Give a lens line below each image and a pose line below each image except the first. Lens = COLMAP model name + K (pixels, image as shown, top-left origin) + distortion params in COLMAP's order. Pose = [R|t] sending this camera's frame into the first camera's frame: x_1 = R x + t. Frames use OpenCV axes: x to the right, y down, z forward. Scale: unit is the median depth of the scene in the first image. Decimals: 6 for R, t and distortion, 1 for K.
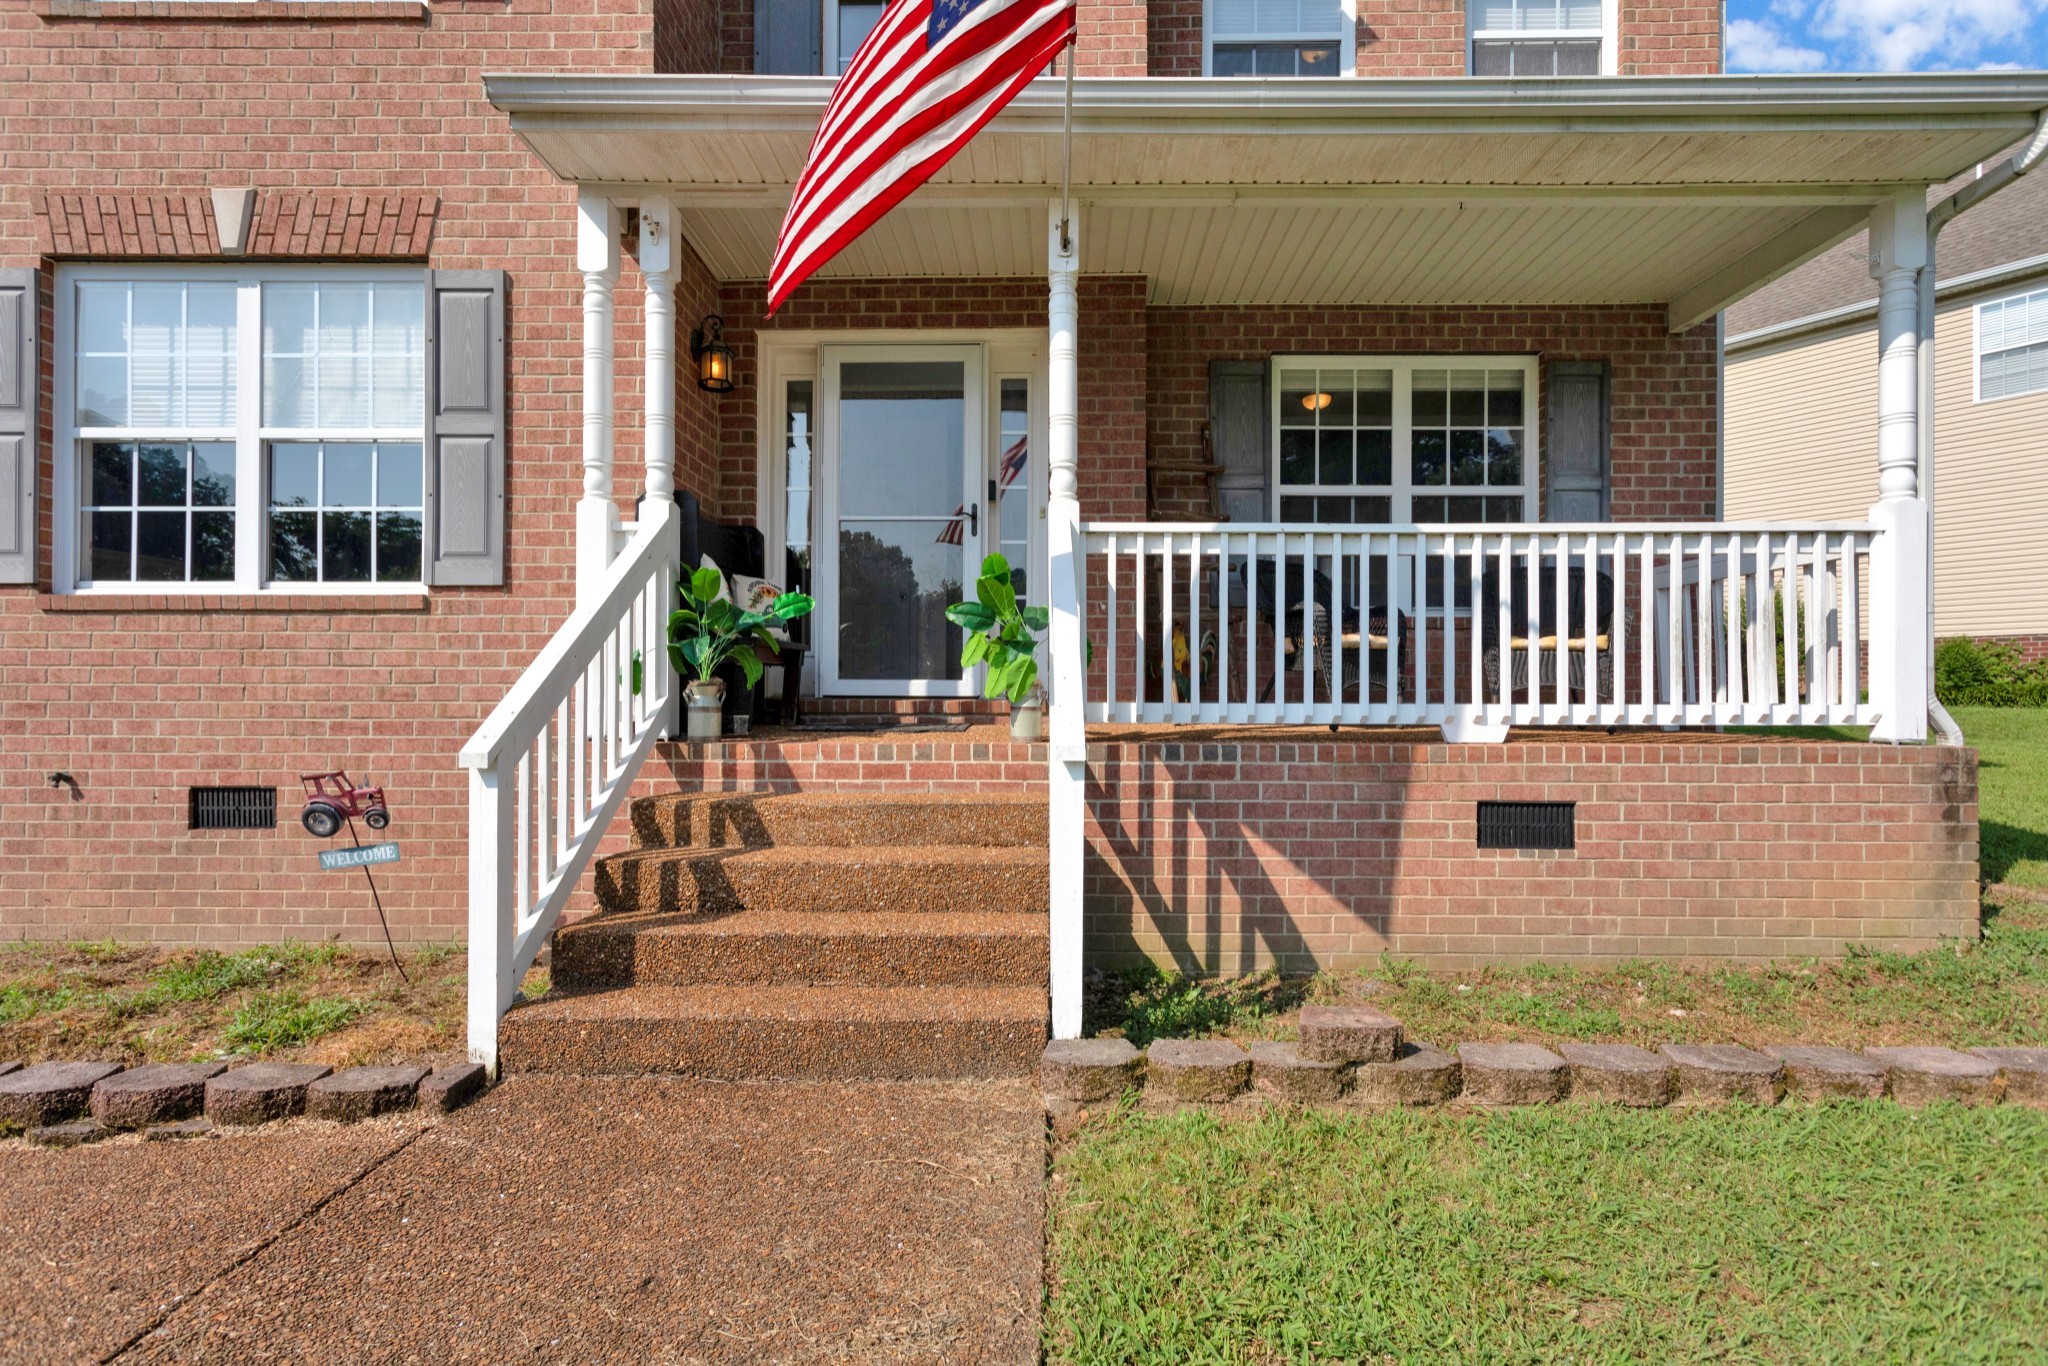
lens RADIAL K [[991.4, 0, 1027.8], [0, 991.4, 683.6], [0, 0, 1]] dist [0.003374, 0.000441]
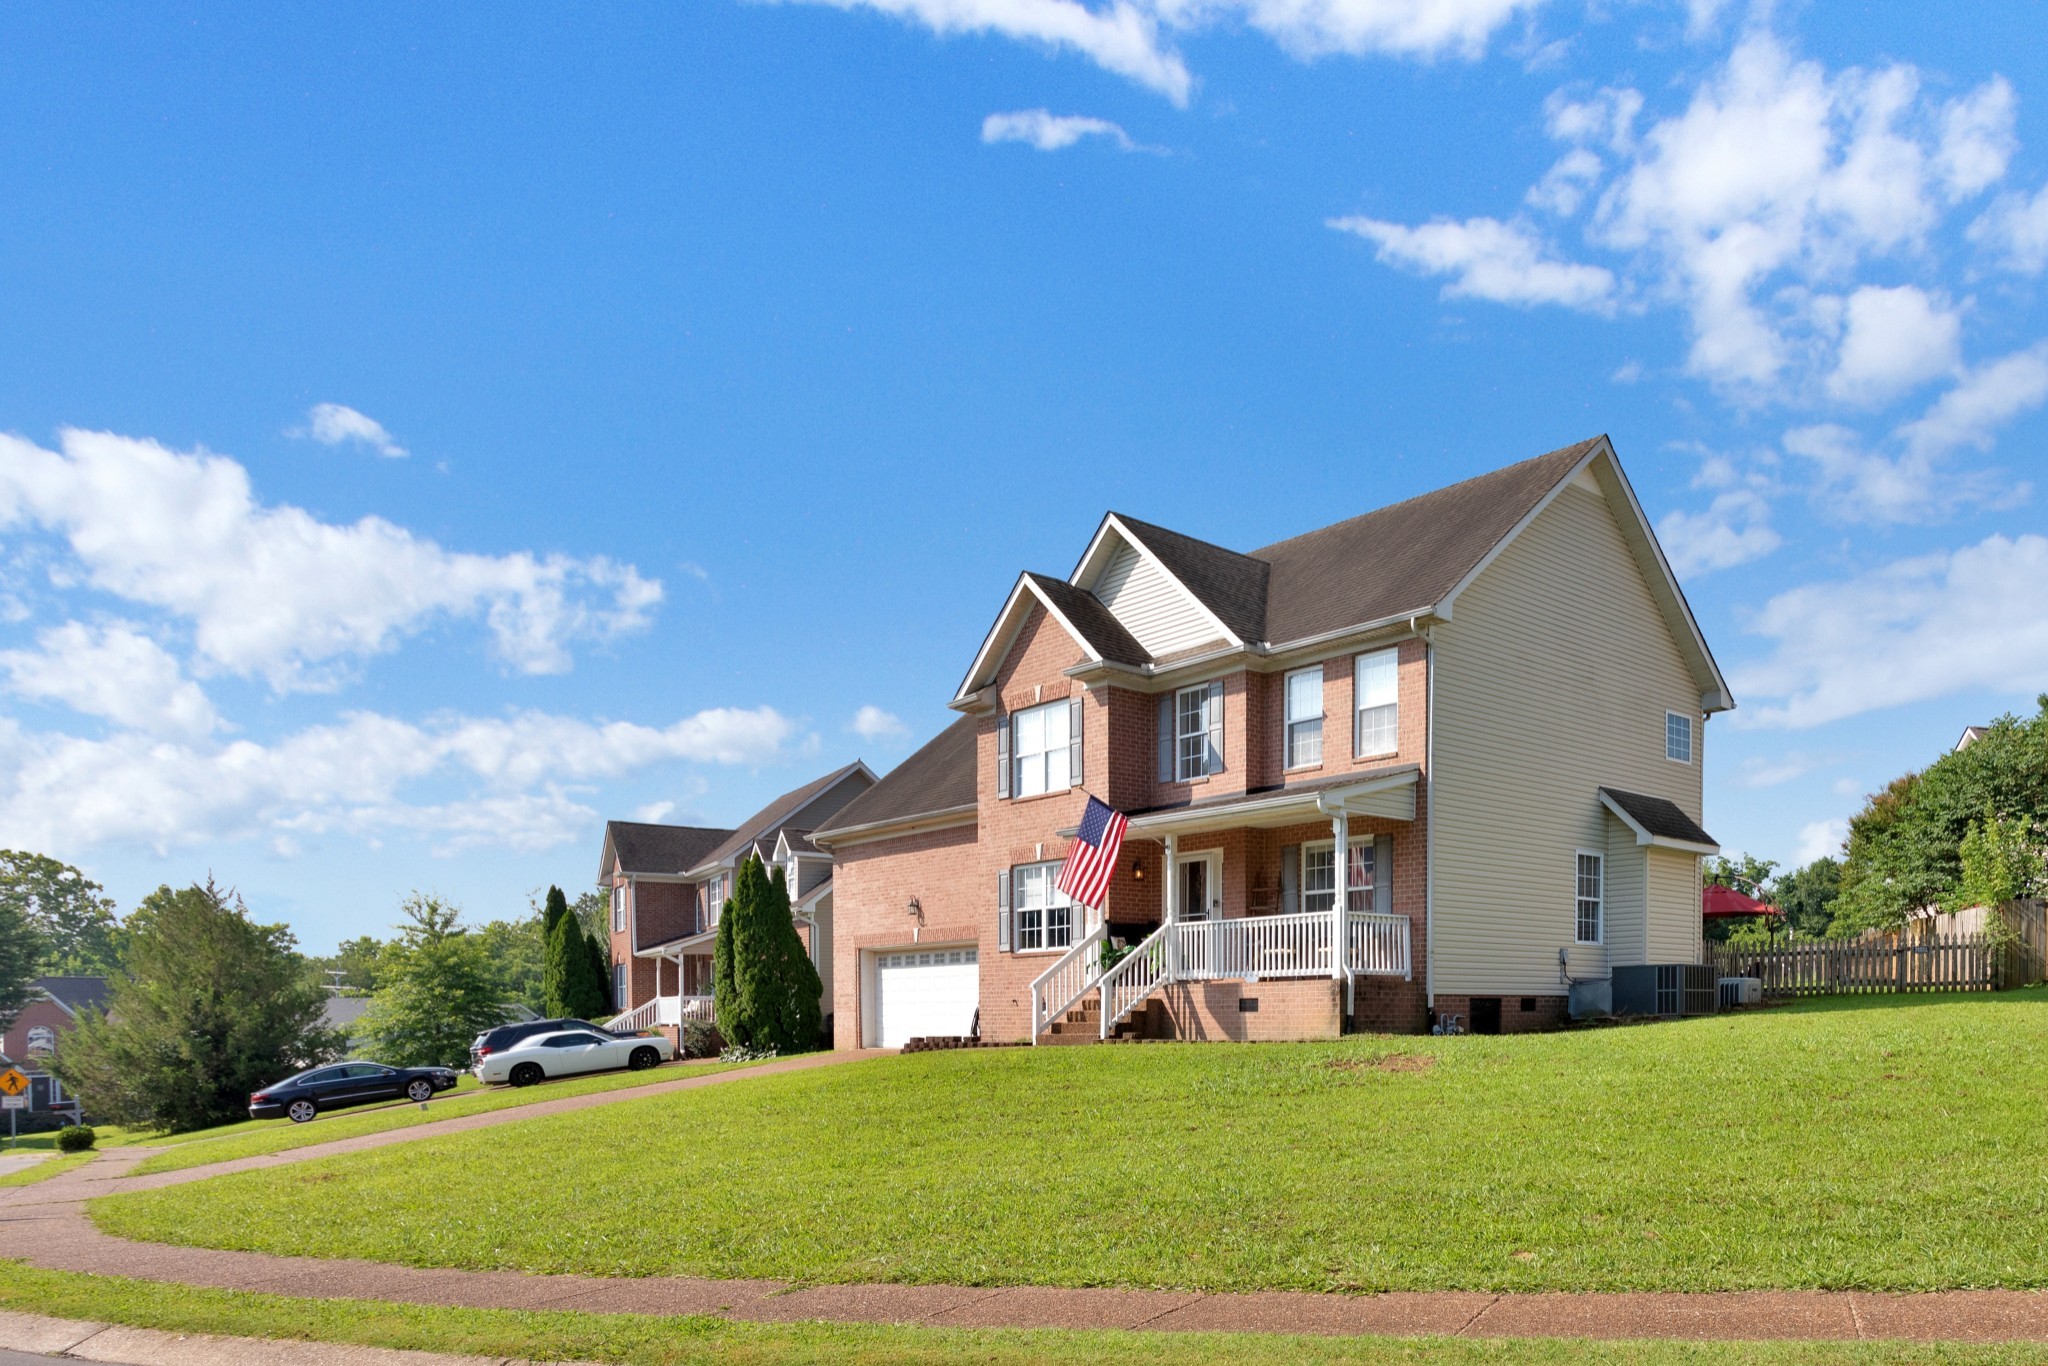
lens RADIAL K [[991.4, 0, 1027.8], [0, 991.4, 683.6], [0, 0, 1]] dist [0.003374, 0.000441]
pose [[0.624380, -0.242929, -0.742385, 2.189446], [-0.003286, 0.949584, -0.313494, 0.123870], [0.781114, 0.198179, 0.592103, -1.456511]]
